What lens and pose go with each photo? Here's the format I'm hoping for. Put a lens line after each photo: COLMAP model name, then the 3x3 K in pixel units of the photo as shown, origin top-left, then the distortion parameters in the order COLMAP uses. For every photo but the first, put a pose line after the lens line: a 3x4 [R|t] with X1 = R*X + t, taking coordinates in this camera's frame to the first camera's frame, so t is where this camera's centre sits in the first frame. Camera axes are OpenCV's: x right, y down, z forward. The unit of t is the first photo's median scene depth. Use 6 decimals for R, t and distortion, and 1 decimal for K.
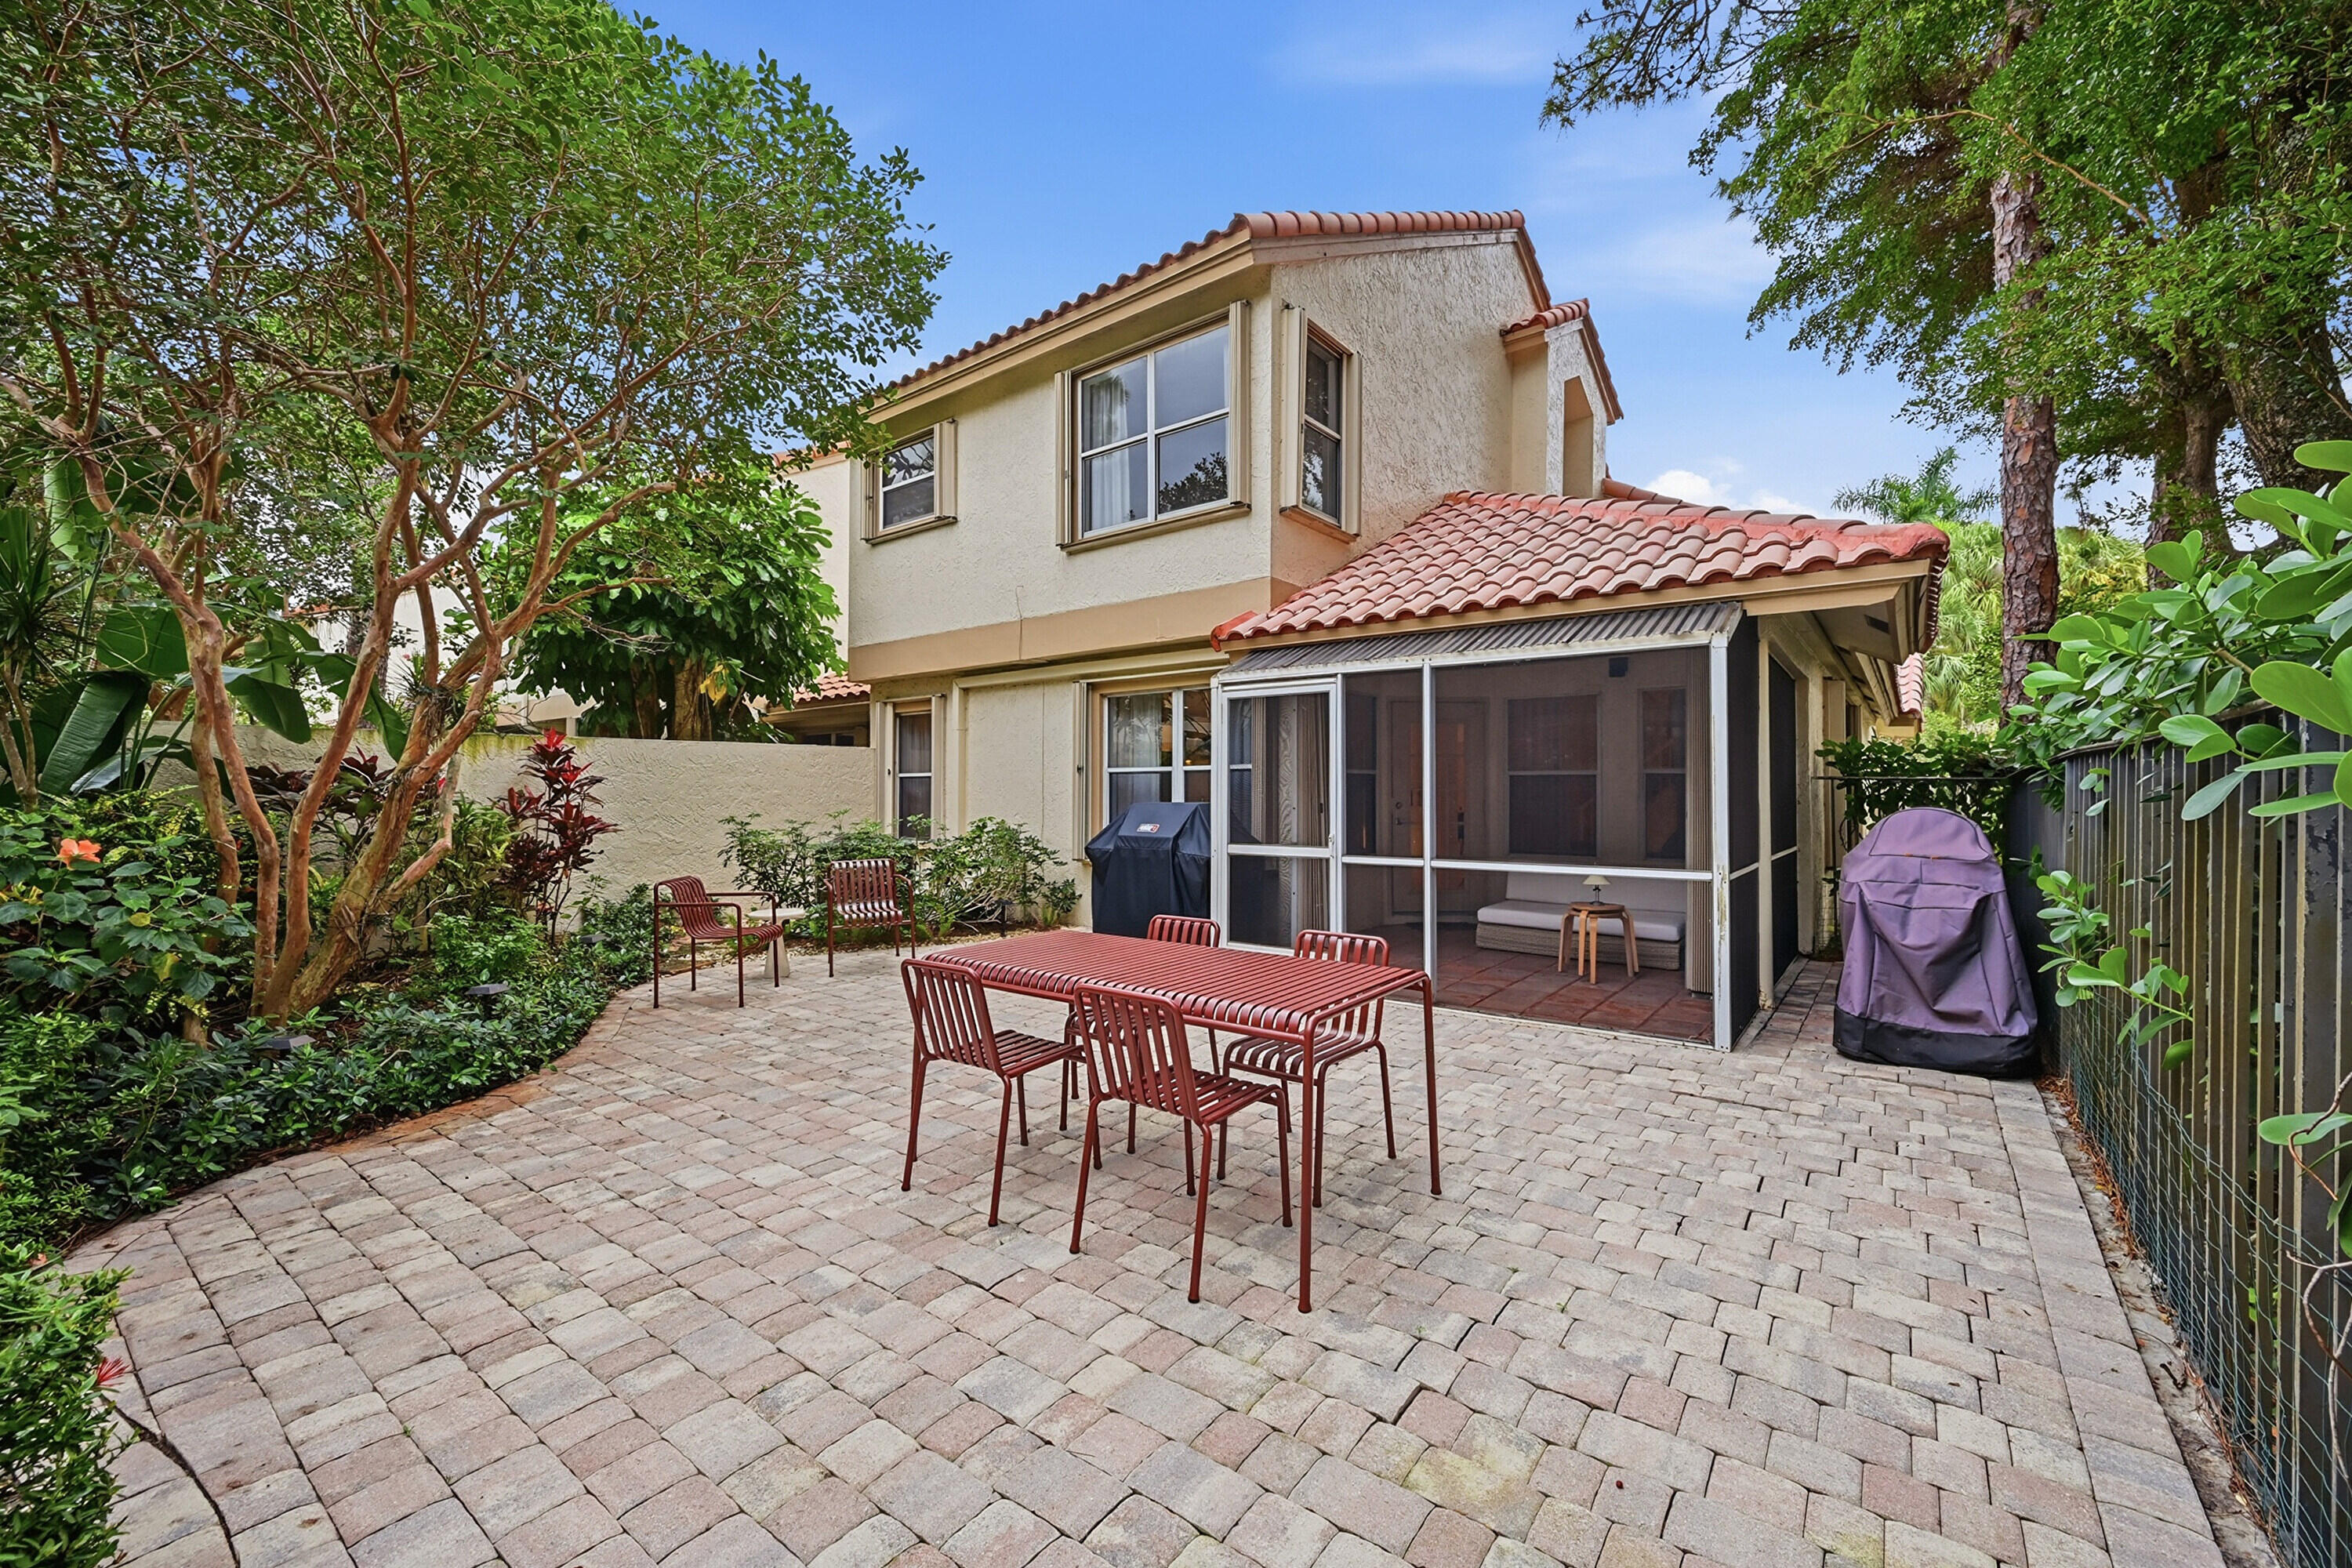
lens RADIAL K [[938.9, 0, 1165.6], [0, 938.9, 786.3], [0, 0, 1]] dist [-0.001592, -0.000259]
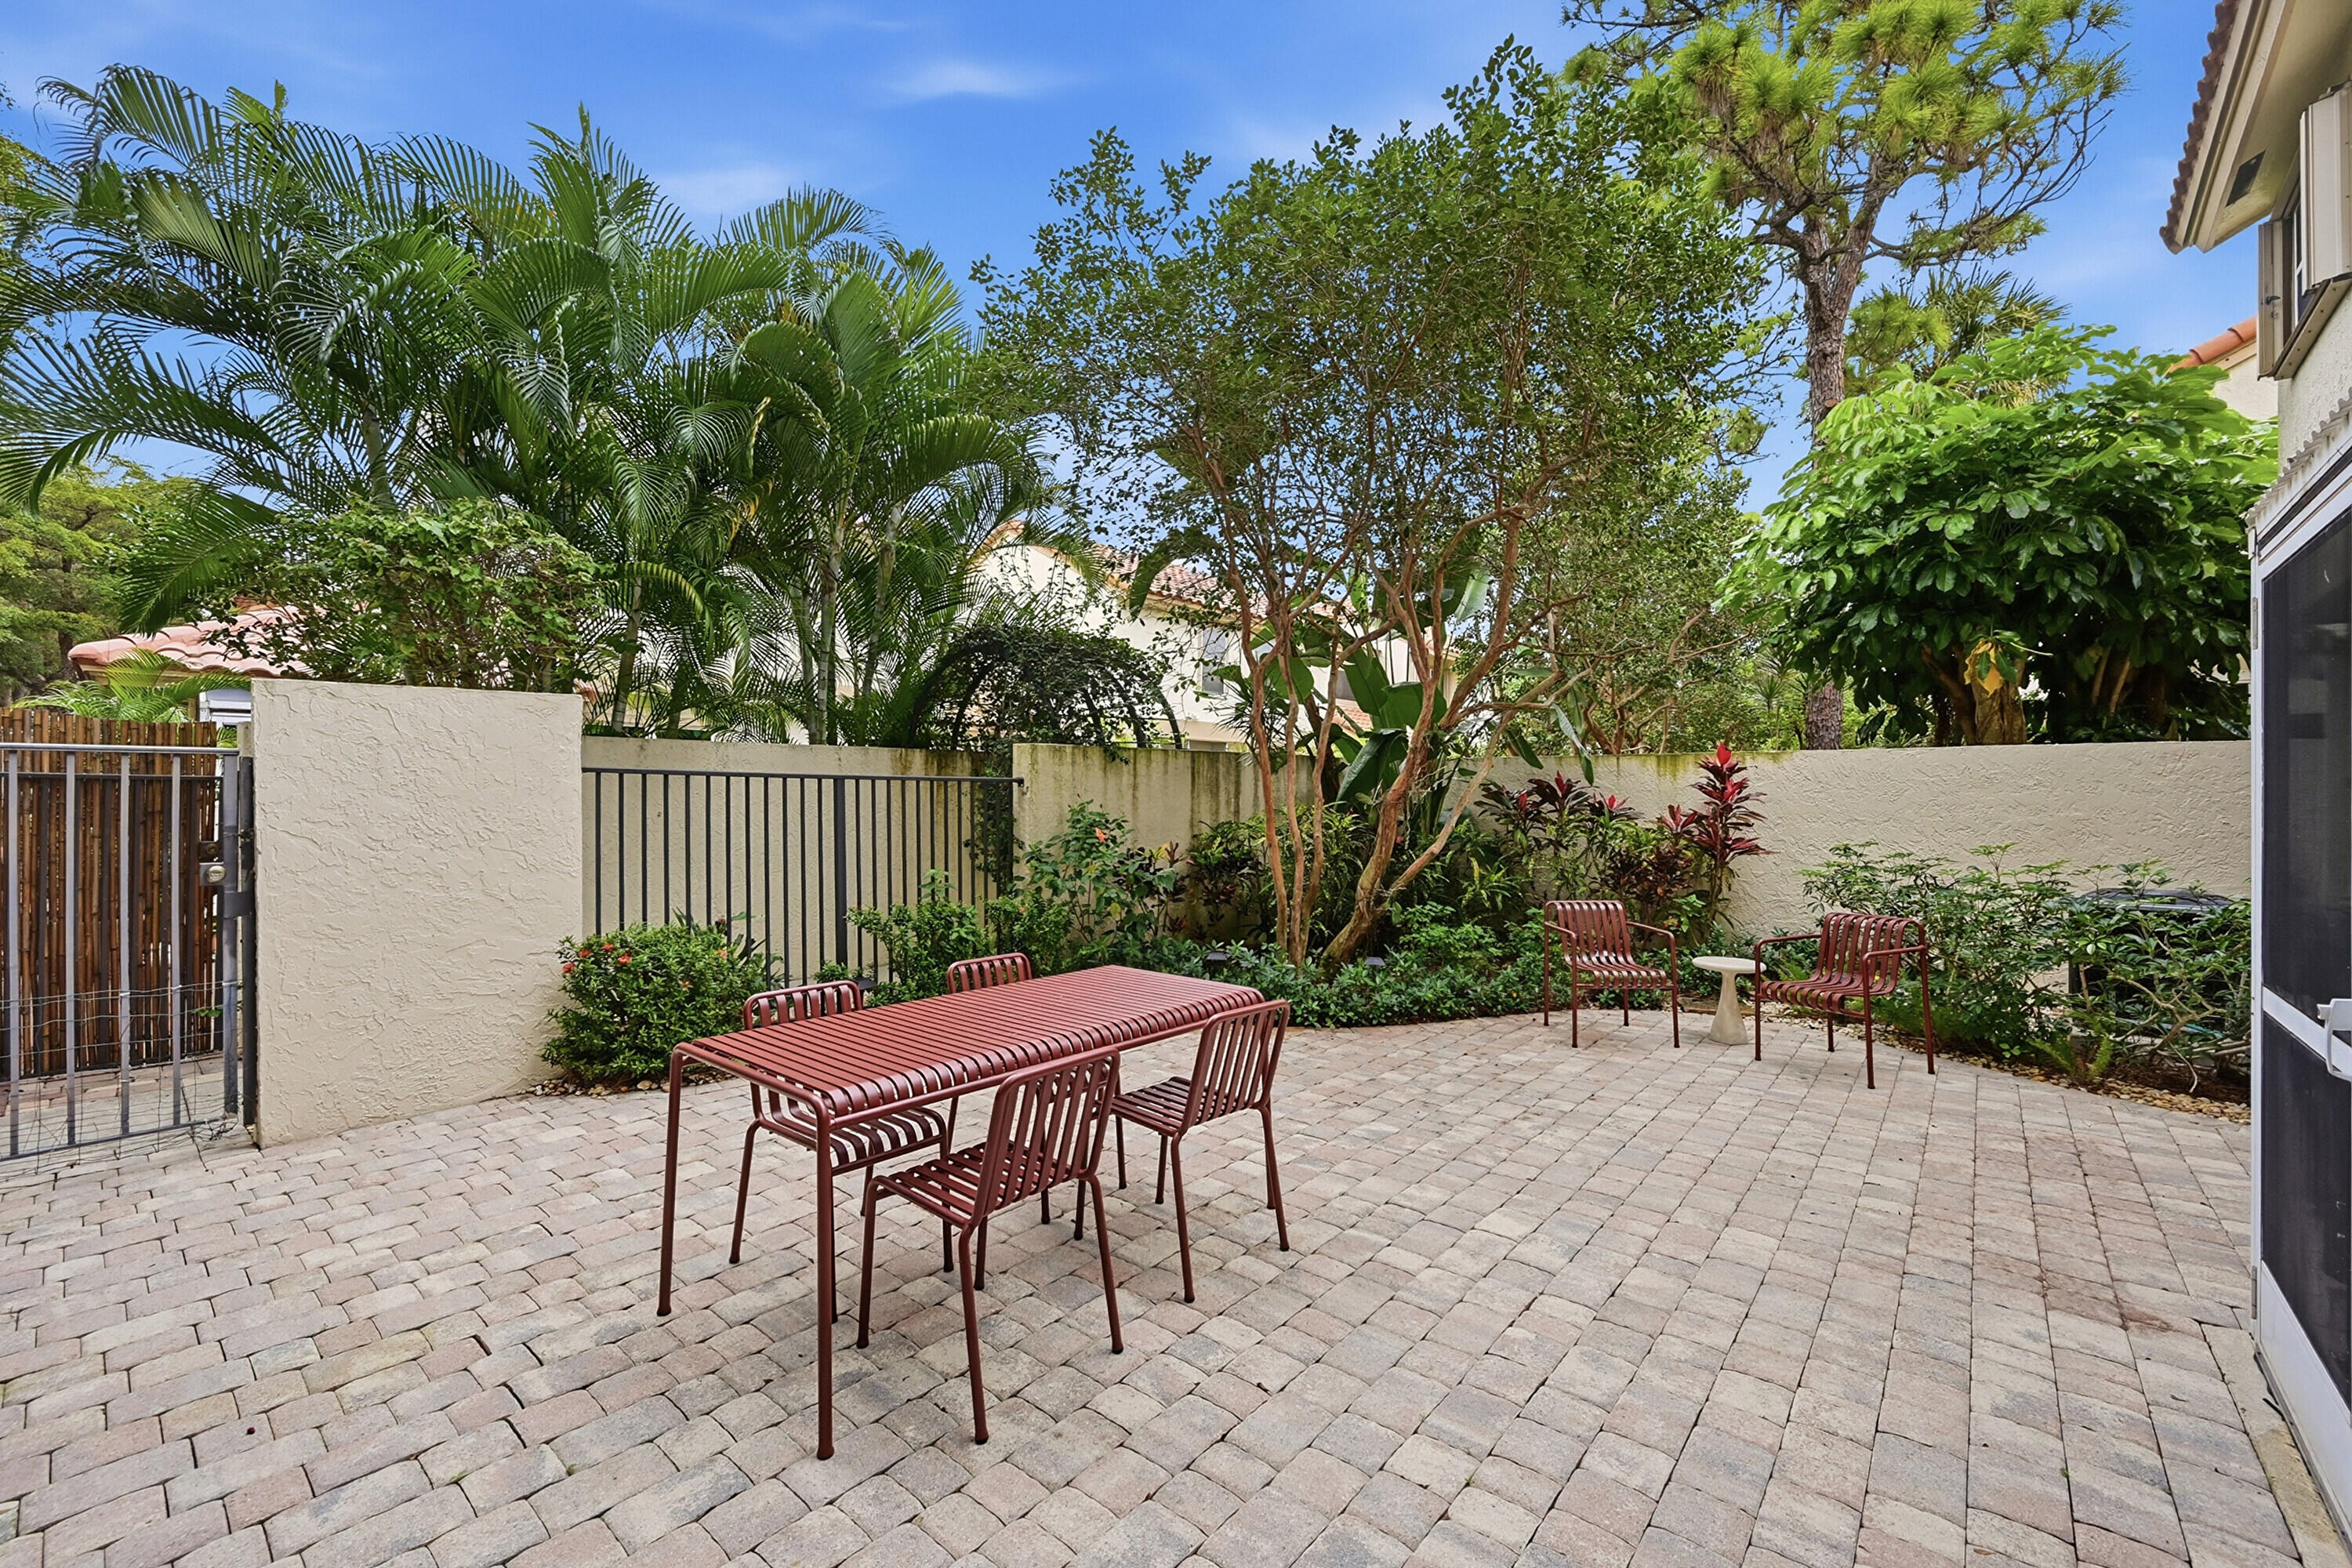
lens RADIAL K [[938.9, 0, 1199.7], [0, 938.9, 789.1], [0, 0, 1]] dist [-0.001592, -0.000259]
pose [[-0.034361, -0.006067, -0.999391, 0.666632], [-0.004355, 0.999973, -0.005921, -0.014972], [0.999400, 0.004149, -0.034386, 0.917742]]
